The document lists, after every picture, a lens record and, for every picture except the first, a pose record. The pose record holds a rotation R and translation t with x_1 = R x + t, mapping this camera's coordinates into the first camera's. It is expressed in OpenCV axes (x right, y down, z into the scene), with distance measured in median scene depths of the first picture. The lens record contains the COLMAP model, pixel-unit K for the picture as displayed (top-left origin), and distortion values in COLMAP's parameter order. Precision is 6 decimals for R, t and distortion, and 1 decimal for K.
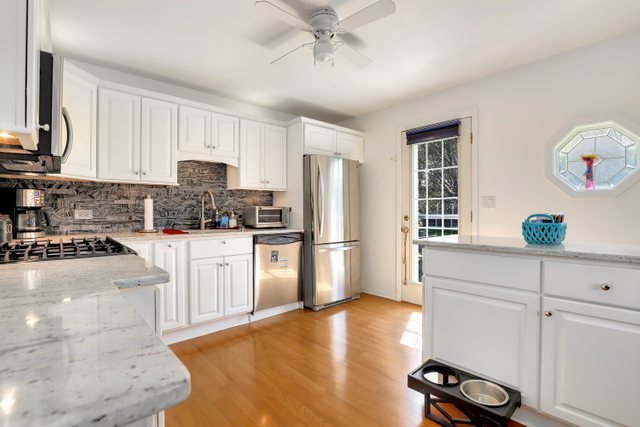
lens RADIAL K [[309.2, 0, 320.0], [0, 309.2, 213.5], [0, 0, 1]] dist [-0.014073, 0.000222]
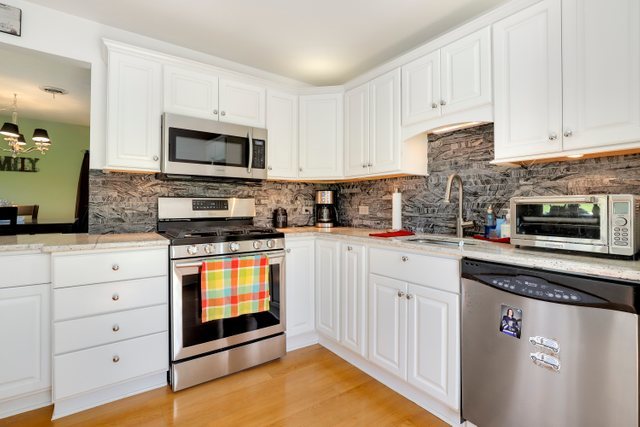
lens RADIAL K [[305.2, 0, 321.5], [0, 305.2, 207.4], [0, 0, 1]] dist [-0.018522, 0.000485]
pose [[-0.108882, 0.000422, -0.994055, 0.298260], [-0.011475, 0.999933, 0.001681, -0.006668], [0.993988, 0.011589, -0.108870, 0.885533]]
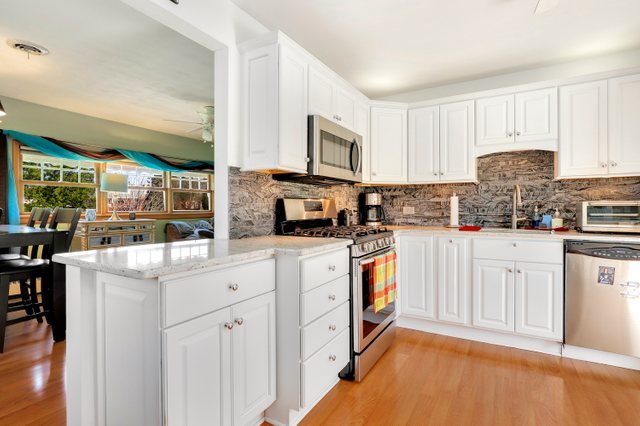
lens RADIAL K [[312.8, 0, 323.0], [0, 312.8, 208.7], [0, 0, 1]] dist [-0.012419, 0.000139]
pose [[0.305513, 0.002467, -0.952185, 0.337601], [-0.006892, 0.999976, 0.000380, -0.001945], [0.952163, 0.006447, 0.305523, 0.233497]]
